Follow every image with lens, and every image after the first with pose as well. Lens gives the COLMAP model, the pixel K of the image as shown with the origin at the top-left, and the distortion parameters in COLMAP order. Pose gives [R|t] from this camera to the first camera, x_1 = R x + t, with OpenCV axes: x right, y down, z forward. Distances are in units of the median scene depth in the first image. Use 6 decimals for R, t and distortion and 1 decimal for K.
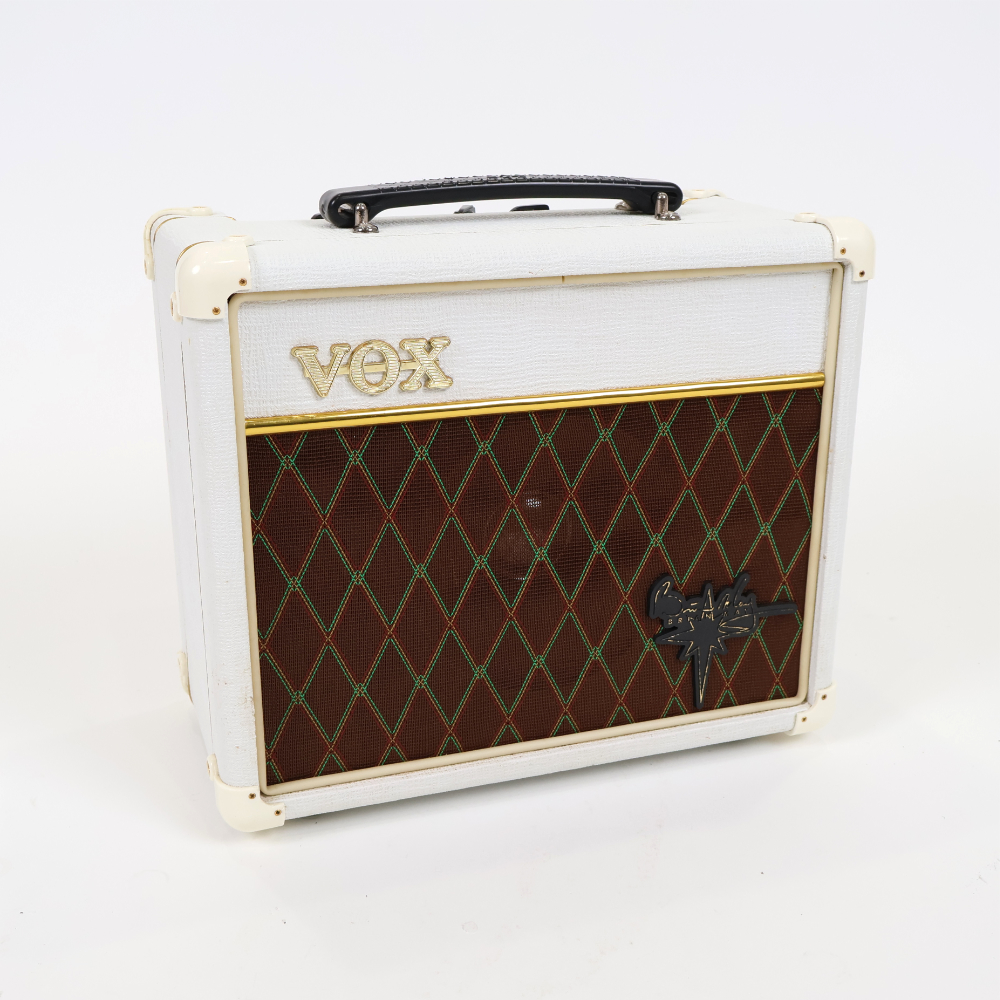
lens RADIAL K [[1398.2, 0, 500.0], [0, 1398.2, 500.0], [0, 0, 1]] dist [-0.000409, -0.012414]
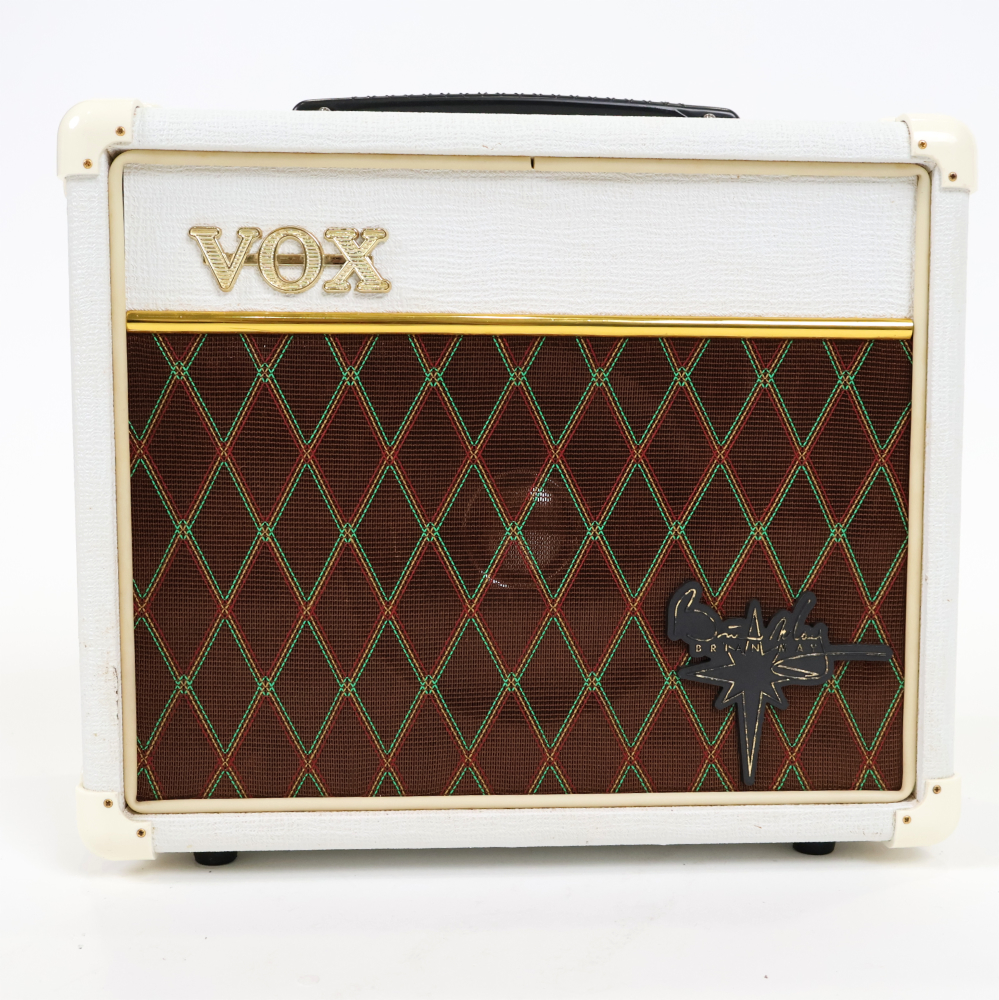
lens RADIAL K [[1398.2, 0, 499.5], [0, 1398.2, 500.0], [0, 0, 1]] dist [-0.000409, -0.012414]
pose [[0.961413, 0.017913, -0.274524, 0.227379], [-0.086400, 0.967050, -0.239479, 0.202174], [0.261188, 0.253957, 0.931282, 0.271116]]
